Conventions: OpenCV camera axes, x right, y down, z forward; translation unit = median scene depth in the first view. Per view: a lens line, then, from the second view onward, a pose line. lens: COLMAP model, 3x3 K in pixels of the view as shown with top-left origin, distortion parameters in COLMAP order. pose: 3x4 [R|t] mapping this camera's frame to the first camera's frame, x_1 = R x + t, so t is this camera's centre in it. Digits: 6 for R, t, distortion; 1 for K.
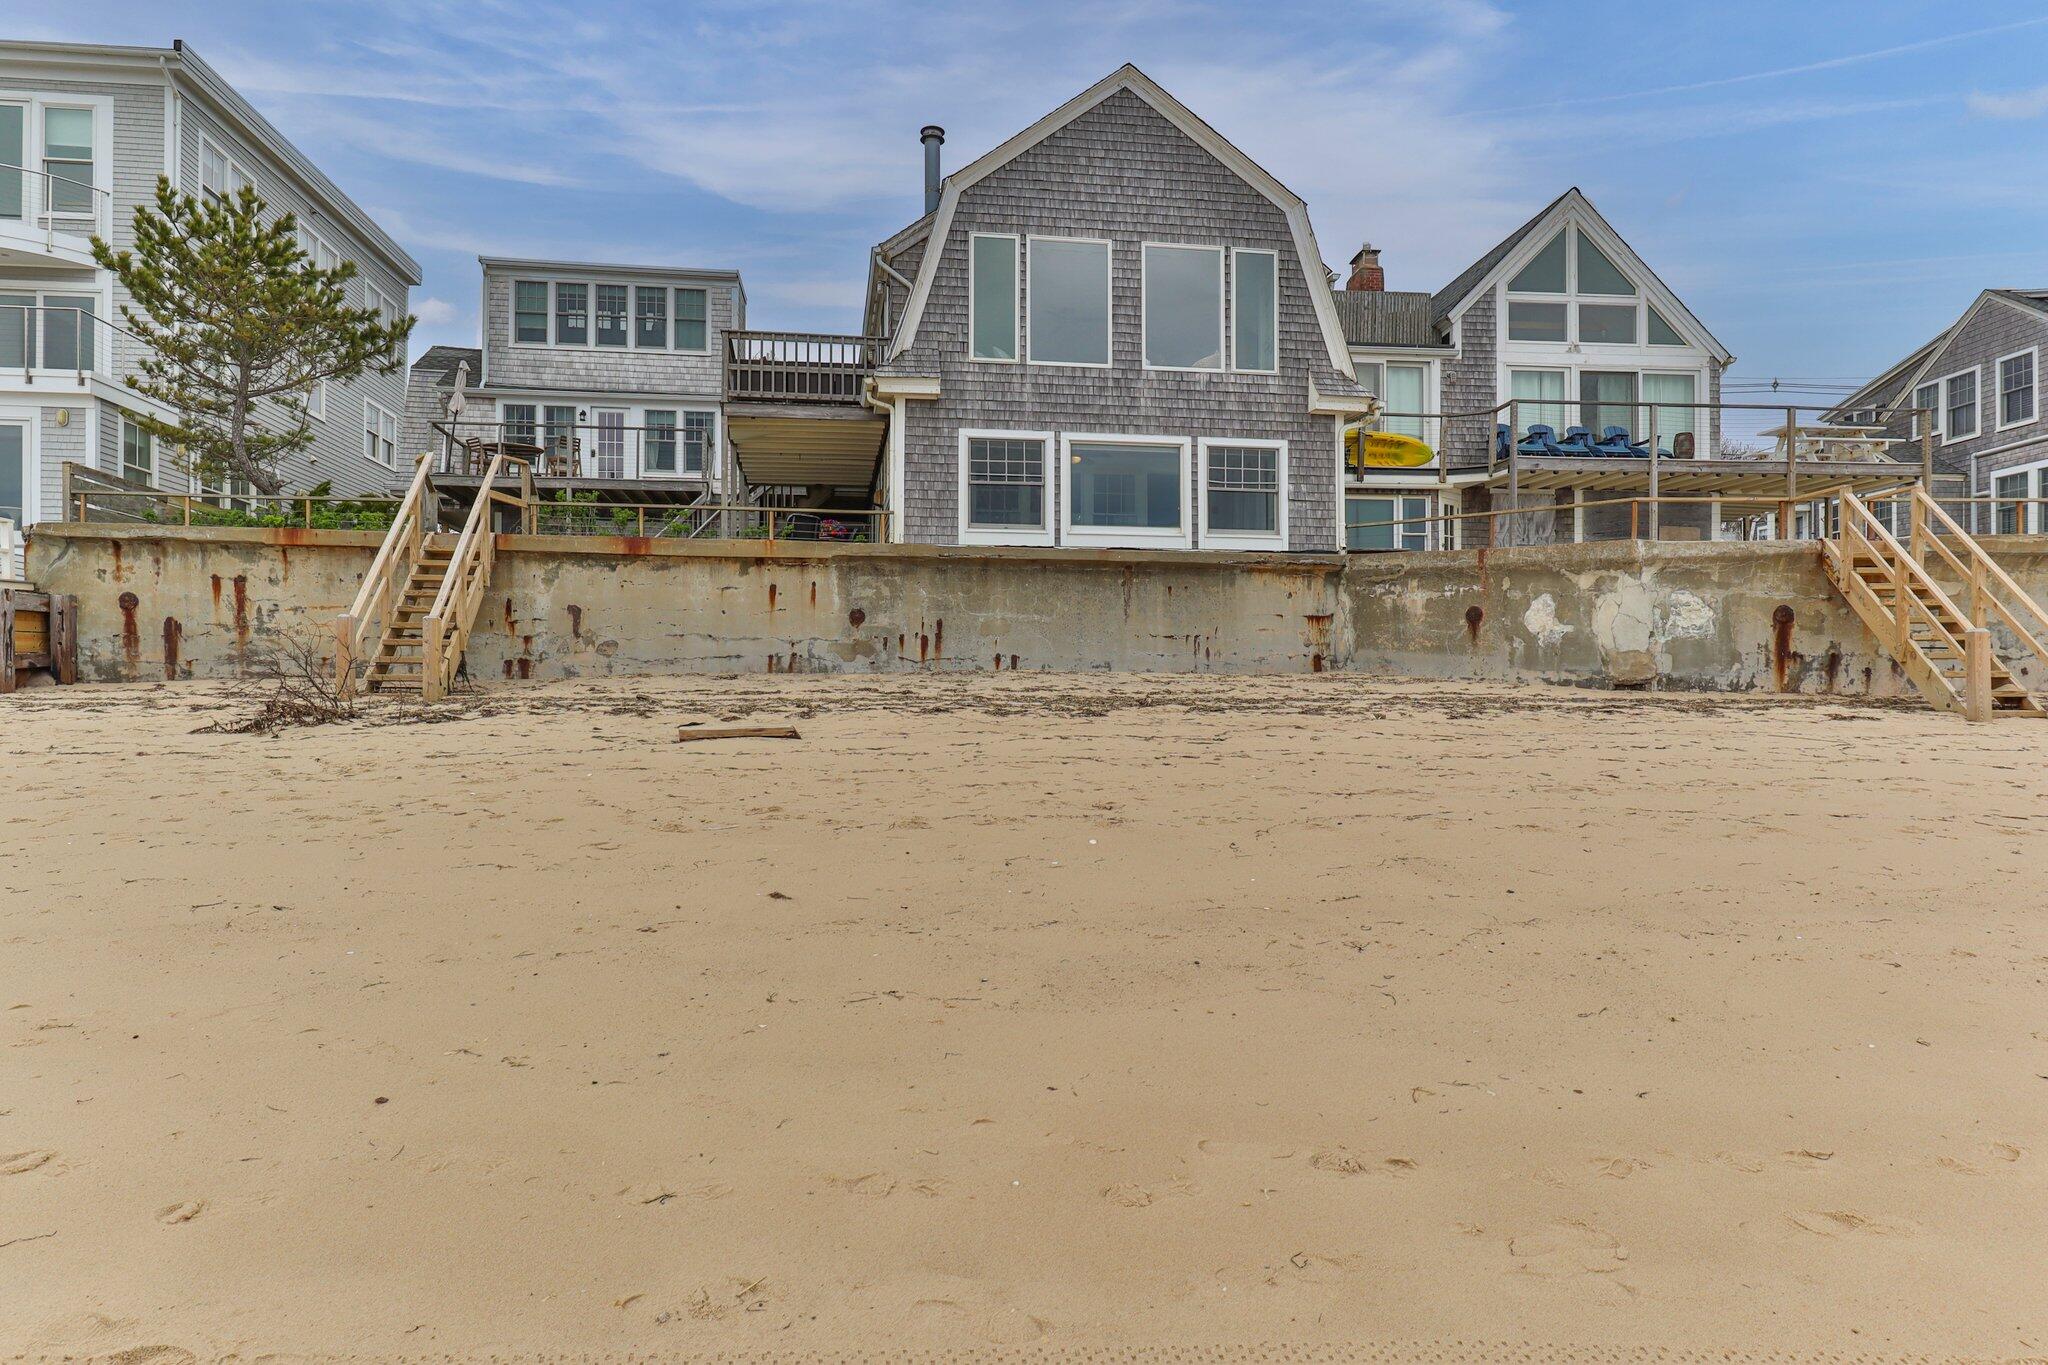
lens RADIAL K [[1043.5, 0, 1093.1], [0, 1043.5, 671.7], [0, 0, 1]] dist [-0.010430, 0.001092]
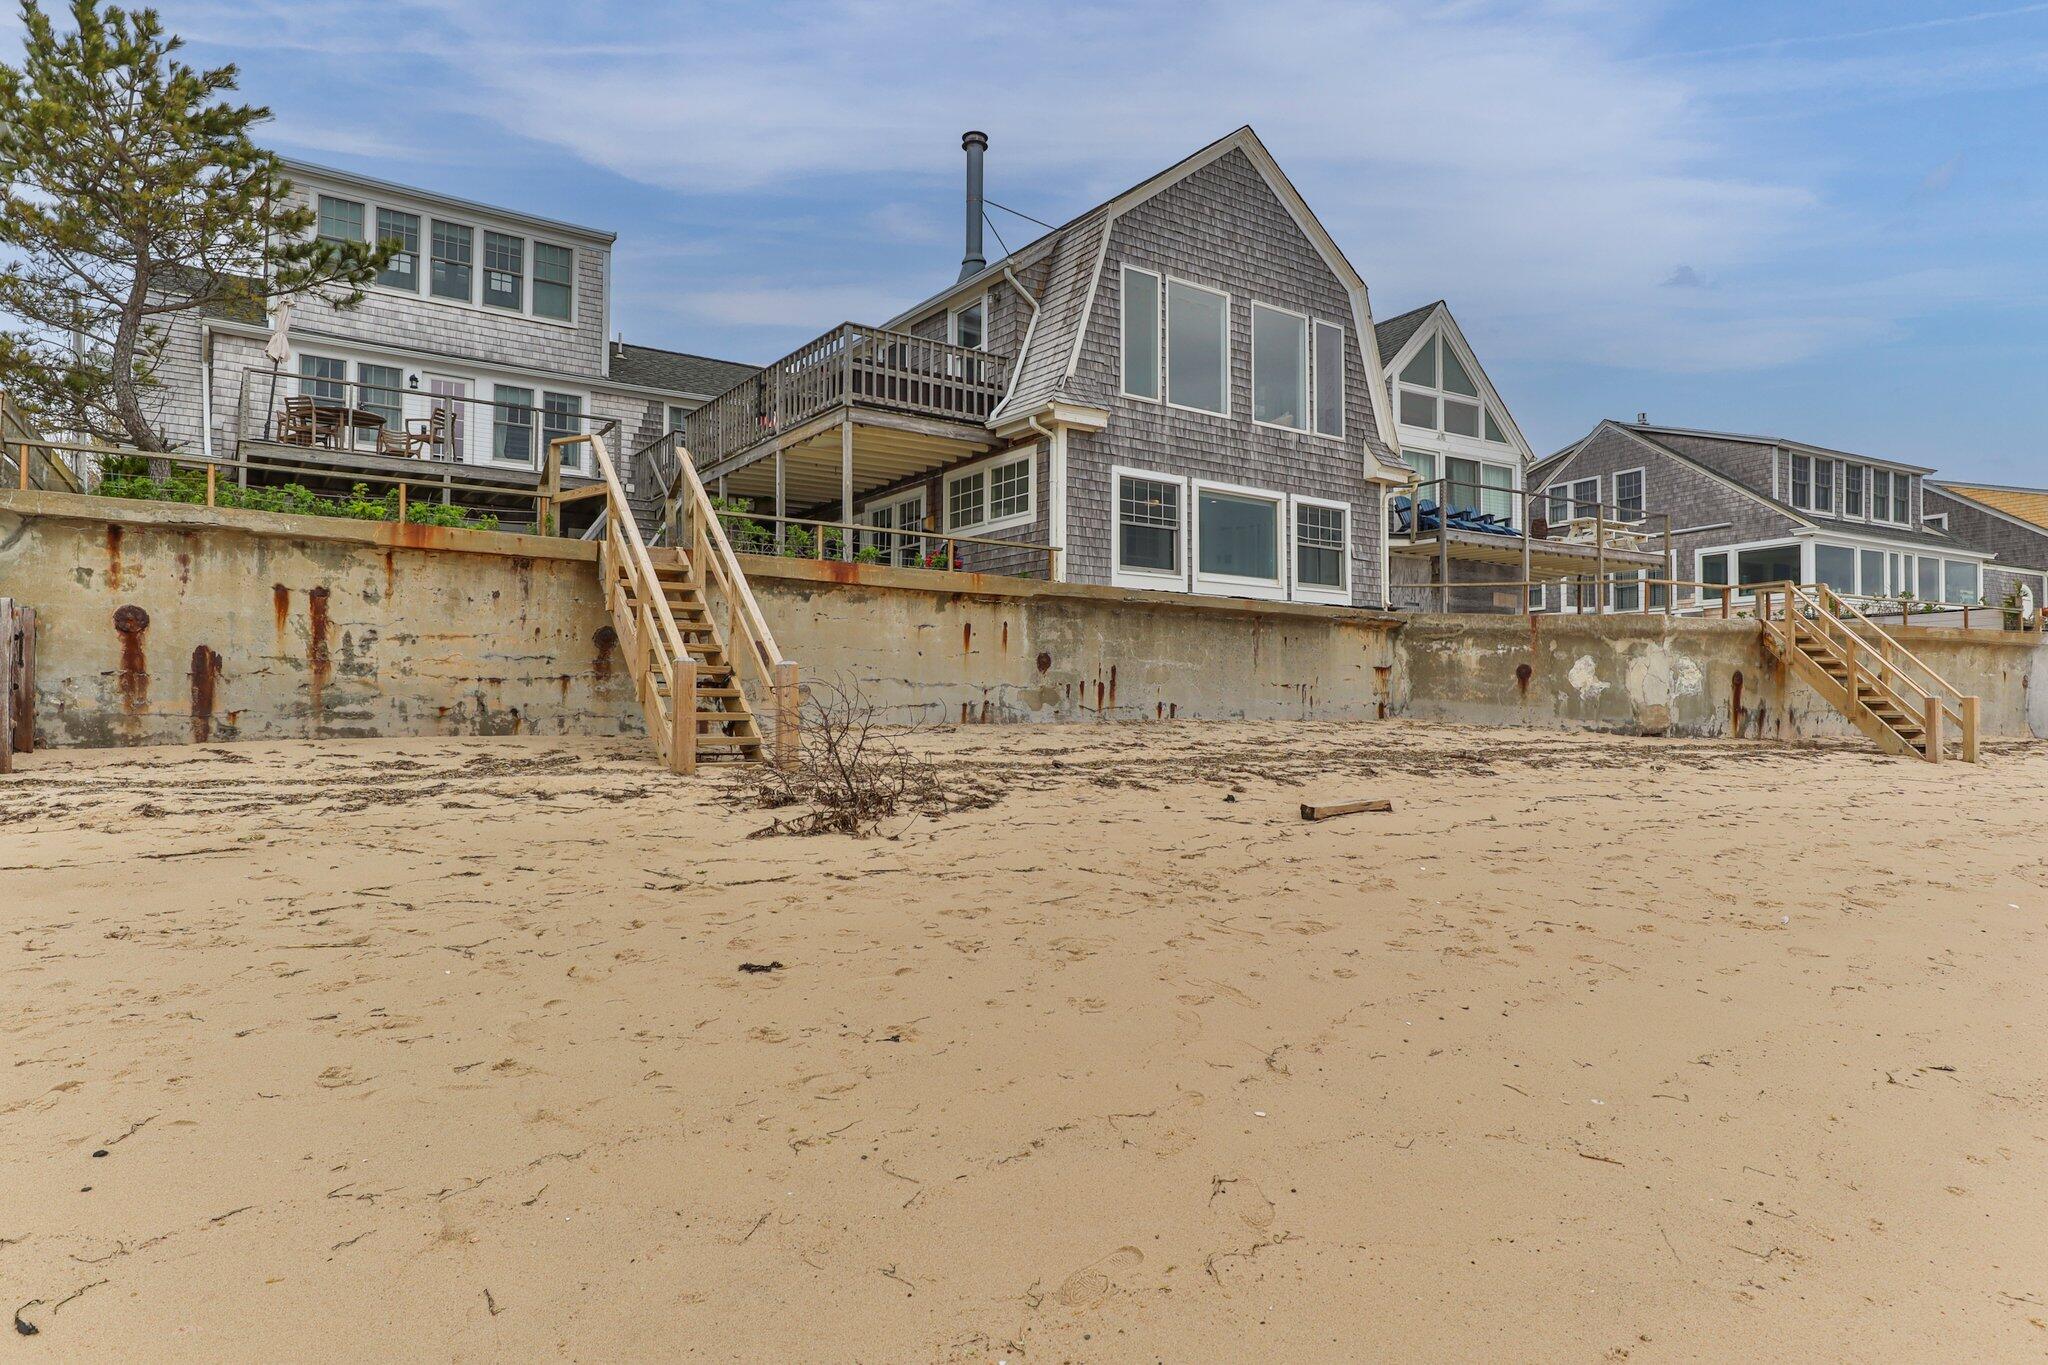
lens RADIAL K [[1025.6, 0, 1048.1], [0, 1025.6, 674.0], [0, 0, 1]] dist [-0.012370, 0.000331]
pose [[0.918907, 0.017137, 0.394102, -0.548026], [-0.010565, 0.999767, -0.018838, -0.023742], [-0.394333, 0.013147, 0.918874, 0.163273]]
